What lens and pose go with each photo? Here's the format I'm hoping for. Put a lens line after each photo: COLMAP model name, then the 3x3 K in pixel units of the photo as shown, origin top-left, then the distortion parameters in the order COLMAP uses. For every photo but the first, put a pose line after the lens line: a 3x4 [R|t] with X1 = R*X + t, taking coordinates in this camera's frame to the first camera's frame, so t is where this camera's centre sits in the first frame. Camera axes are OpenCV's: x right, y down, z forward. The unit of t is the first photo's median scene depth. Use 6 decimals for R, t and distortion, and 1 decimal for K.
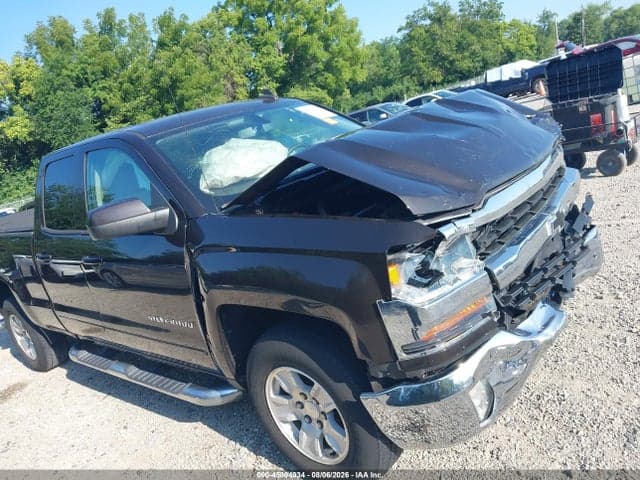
lens RADIAL K [[509.8, 0, 304.4], [0, 509.8, 239.4], [0, 0, 1]] dist [0.019063, -0.010507]
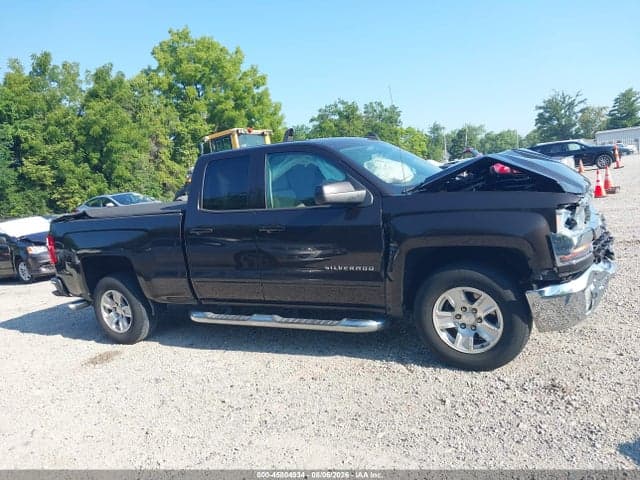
lens RADIAL K [[520.2, 0, 299.8], [0, 520.2, 241.5], [0, 0, 1]] dist [0.027360, -0.009440]
pose [[0.971787, 0.106771, 0.210308, -0.452153], [-0.074165, 0.984769, -0.157256, 0.205533], [-0.223895, 0.137222, 0.964905, -0.254000]]
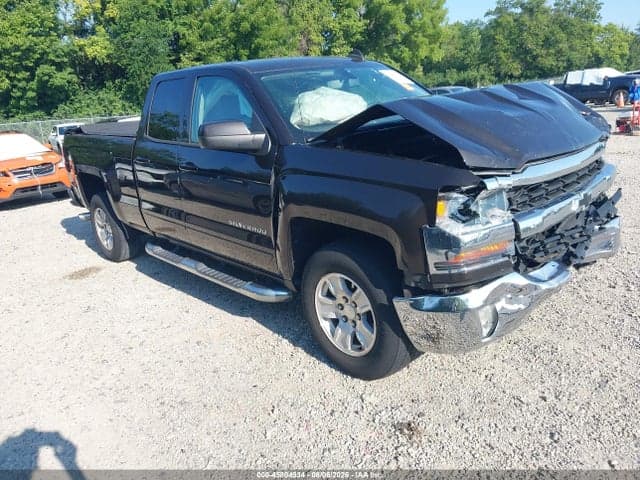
lens RADIAL K [[509.8, 0, 304.4], [0, 509.8, 239.4], [0, 0, 1]] dist [0.019063, -0.010507]
pose [[0.977961, 0.197720, -0.067080, -0.024323], [-0.193046, 0.978672, 0.070240, 0.048387], [0.079538, -0.055743, 0.995272, -0.129562]]
